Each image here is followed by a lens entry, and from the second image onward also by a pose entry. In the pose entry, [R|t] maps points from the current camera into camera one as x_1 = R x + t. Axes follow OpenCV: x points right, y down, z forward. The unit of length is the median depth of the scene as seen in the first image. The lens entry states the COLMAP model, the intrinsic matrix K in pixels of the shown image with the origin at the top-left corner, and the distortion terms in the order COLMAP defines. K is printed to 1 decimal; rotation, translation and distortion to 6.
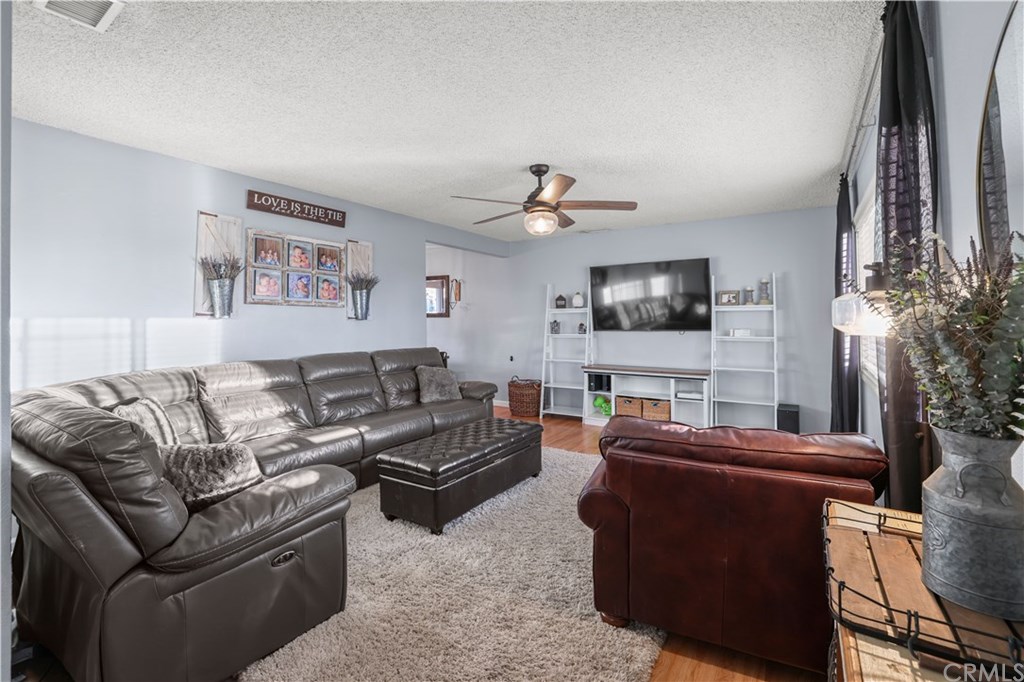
lens RADIAL K [[443.5, 0, 494.7], [0, 443.5, 311.8], [0, 0, 1]] dist [-0.003091, 0.004967]
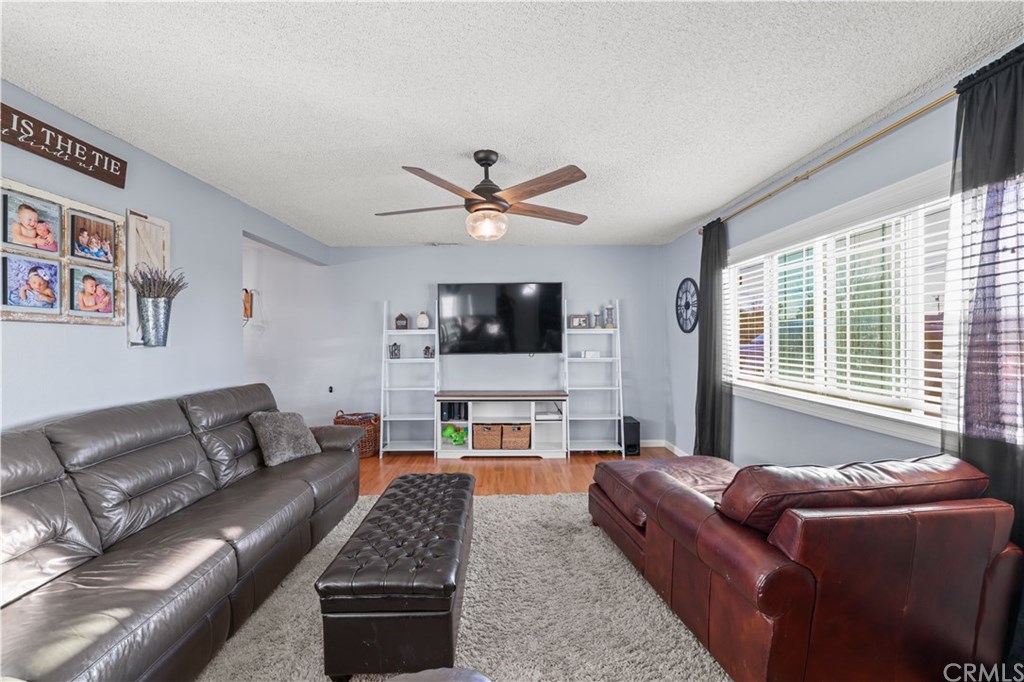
lens RADIAL K [[443.5, 0, 501.3], [0, 443.5, 340.7], [0, 0, 1]] dist [-0.003091, 0.004967]
pose [[0.837968, -0.003925, 0.545705, -0.234159], [-0.008094, 0.999775, 0.019620, -0.005777], [-0.545659, -0.020858, 0.837748, 0.232907]]
